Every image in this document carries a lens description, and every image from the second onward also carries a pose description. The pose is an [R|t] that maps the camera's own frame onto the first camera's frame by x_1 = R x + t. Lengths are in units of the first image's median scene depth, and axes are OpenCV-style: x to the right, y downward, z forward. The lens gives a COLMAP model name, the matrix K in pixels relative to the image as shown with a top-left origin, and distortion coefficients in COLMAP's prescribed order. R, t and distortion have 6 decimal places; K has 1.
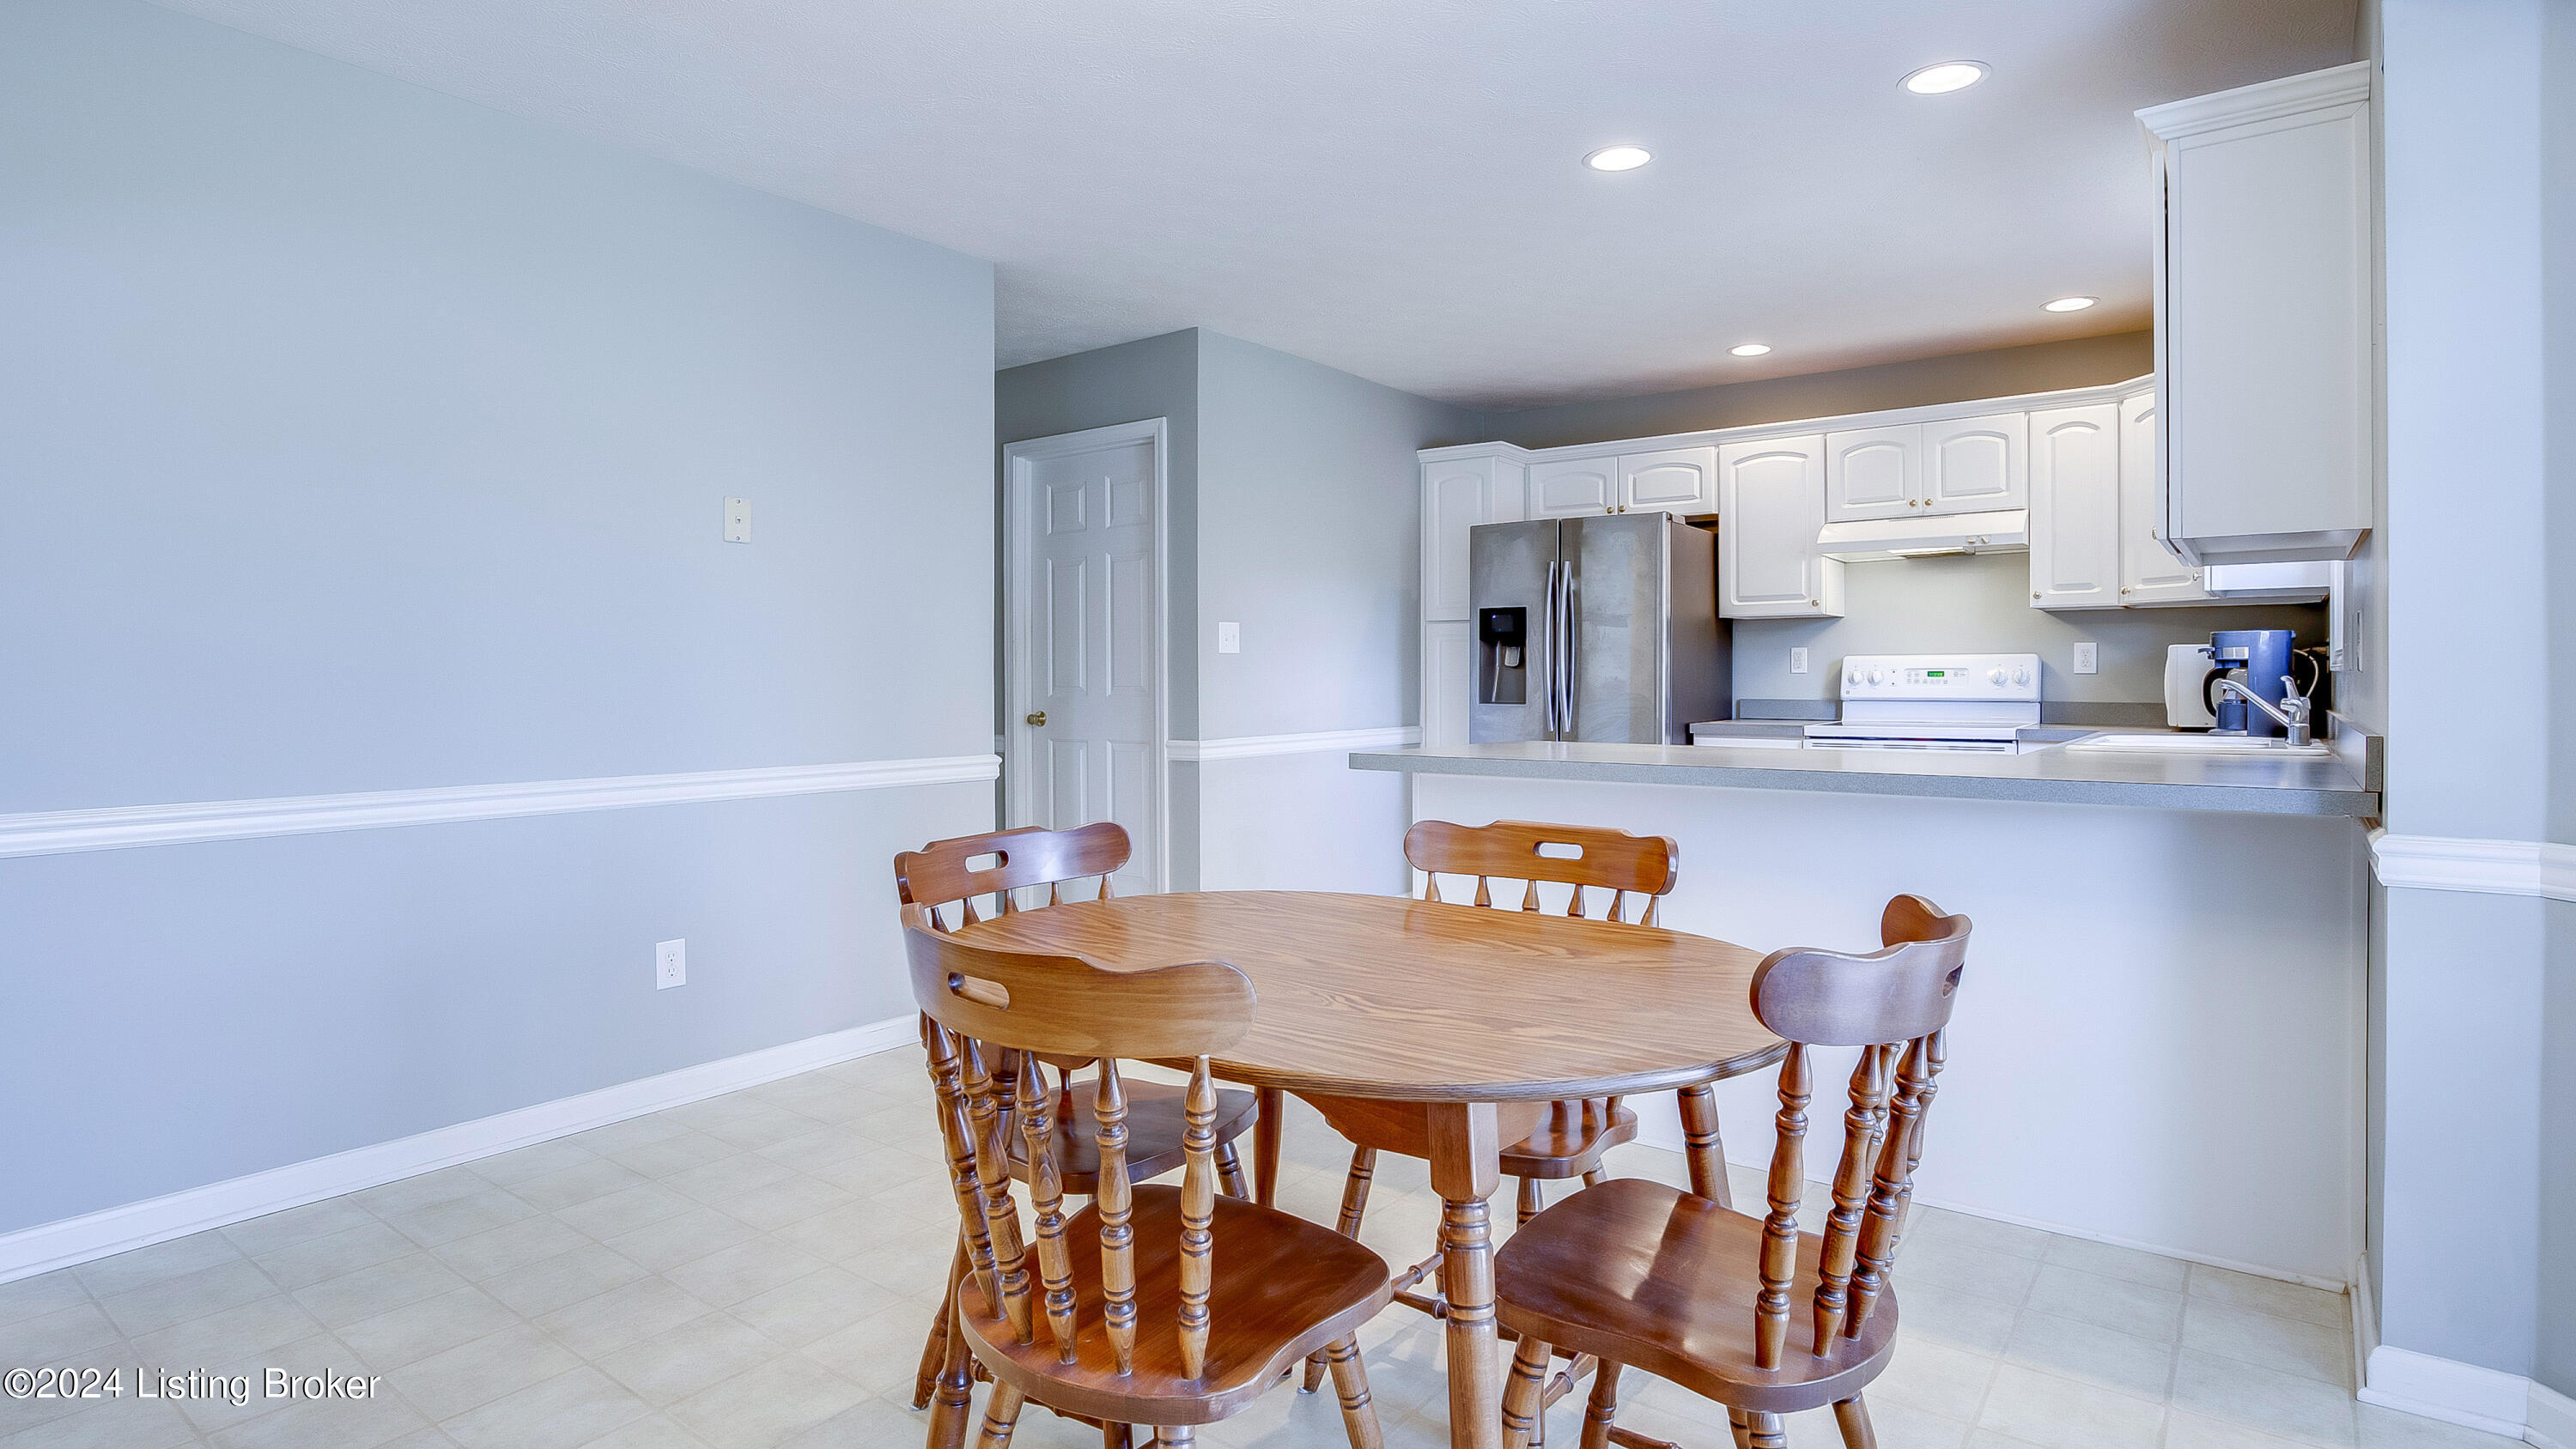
lens RADIAL K [[1316.5, 0, 1303.7], [0, 1316.5, 698.9], [0, 0, 1]] dist [-0.028716, 0.007208]
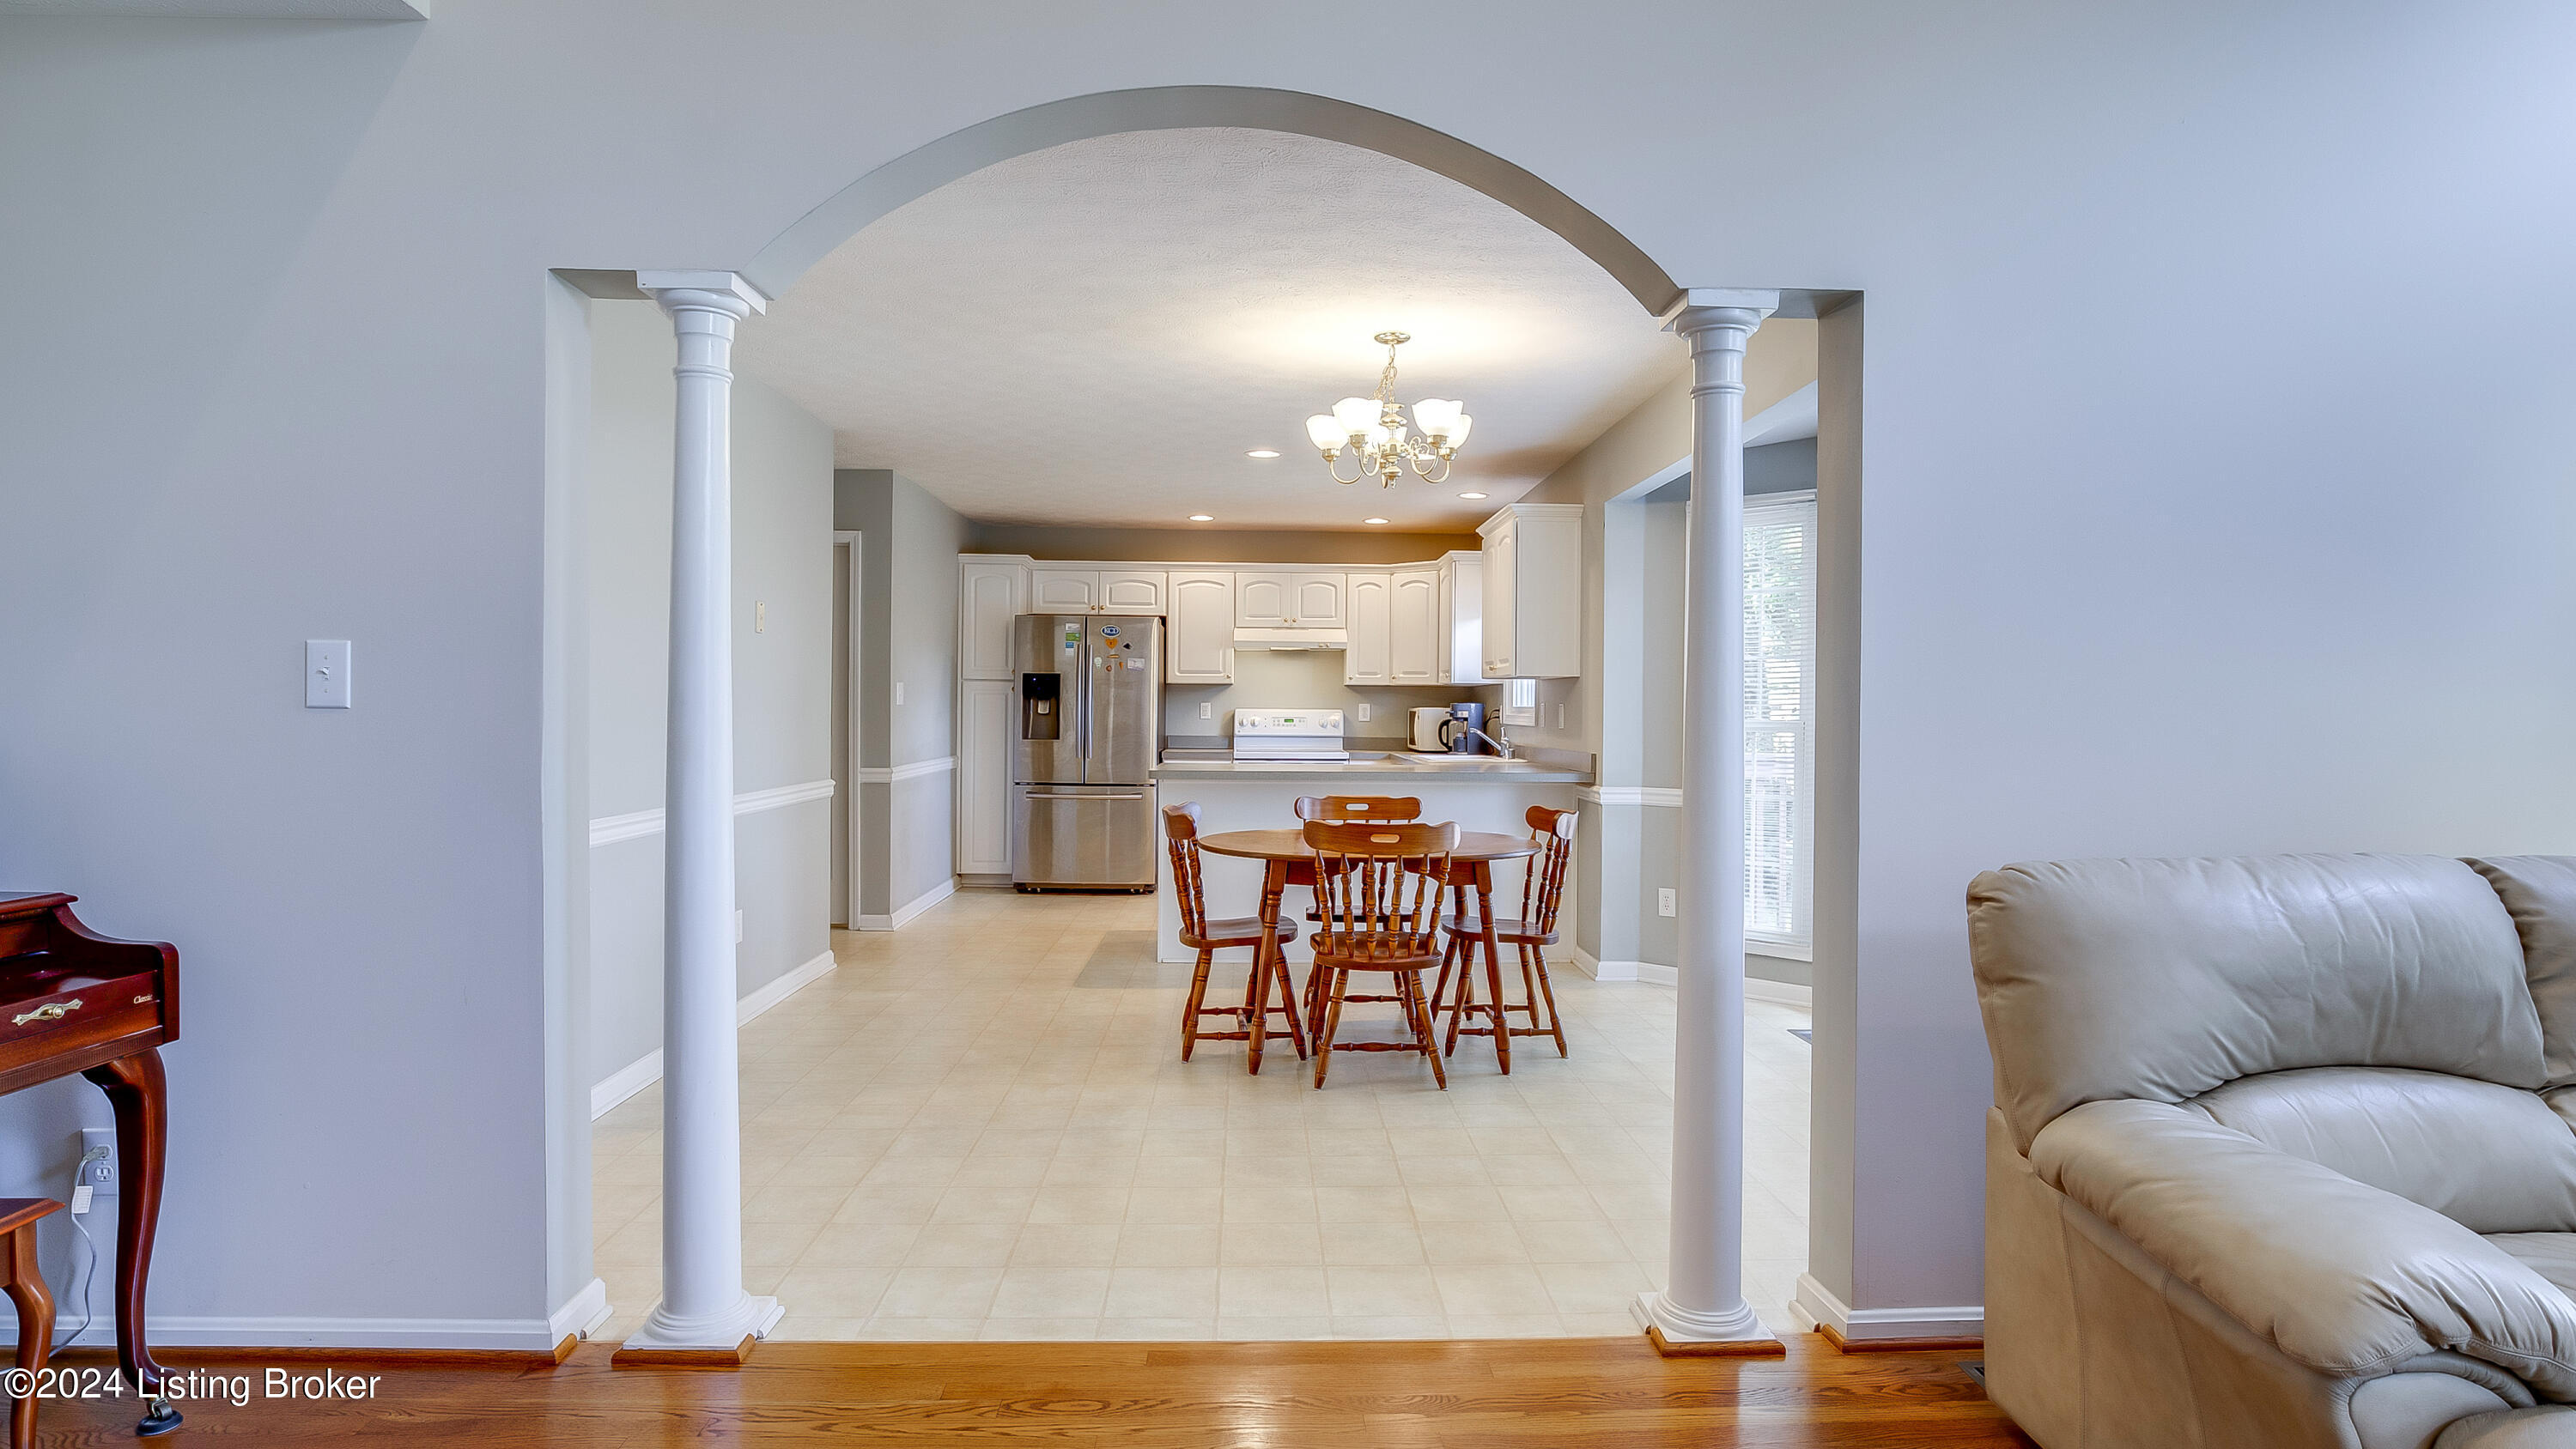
lens RADIAL K [[1316.5, 0, 1305.3], [0, 1316.5, 731.8], [0, 0, 1]] dist [-0.028716, 0.007208]
pose [[0.771323, -0.001633, 0.636442, -0.583811], [-0.001122, 0.999992, 0.003925, -0.011803], [-0.636443, -0.003741, 0.771314, -0.321576]]
